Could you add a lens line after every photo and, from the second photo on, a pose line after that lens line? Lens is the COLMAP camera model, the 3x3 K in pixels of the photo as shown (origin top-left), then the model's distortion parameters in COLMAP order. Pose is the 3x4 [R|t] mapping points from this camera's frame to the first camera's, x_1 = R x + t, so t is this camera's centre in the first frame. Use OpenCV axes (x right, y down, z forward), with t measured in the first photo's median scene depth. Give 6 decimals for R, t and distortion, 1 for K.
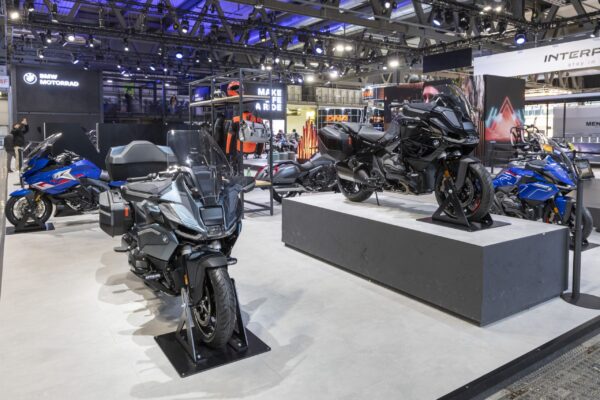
lens RADIAL K [[440.5, 0, 295.0], [0, 440.5, 156.6], [0, 0, 1]] dist [0.003797, -0.001178]
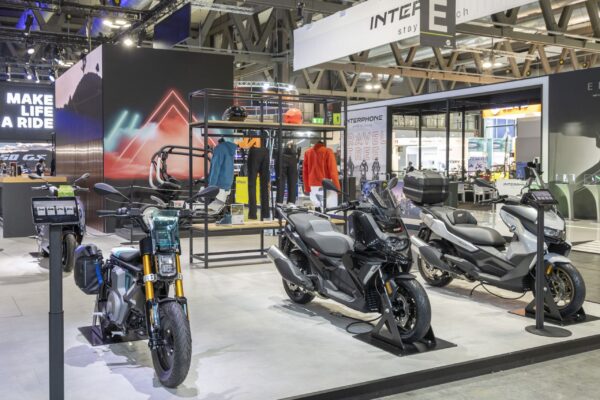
lens RADIAL K [[593.5, 0, 298.2], [0, 593.5, 199.3], [0, 0, 1]] dist [-0.044607, 0.000000]
pose [[0.992354, 0.012282, -0.122809, 1.692440], [-0.012206, 0.999925, 0.001370, -0.038978], [0.122816, 0.000140, 0.992429, 0.876536]]
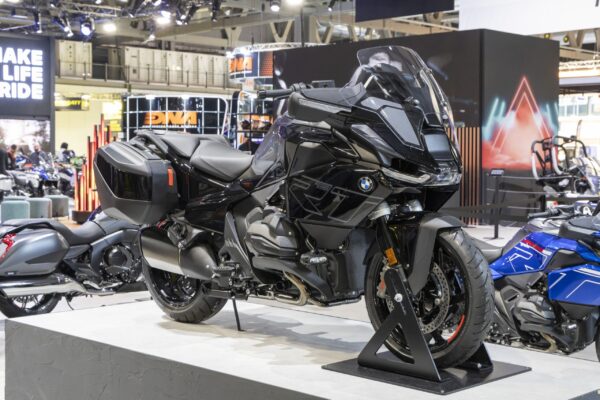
lens RADIAL K [[965.4, 0, 299.9], [0, 965.4, 200.0], [0, 0, 1]] dist [0.008120, 0.000000]
pose [[0.976525, -0.009395, 0.215197, 0.043173], [0.009622, 0.999954, -0.000006, -0.011483], [-0.215187, 0.002077, 0.976571, 0.079620]]
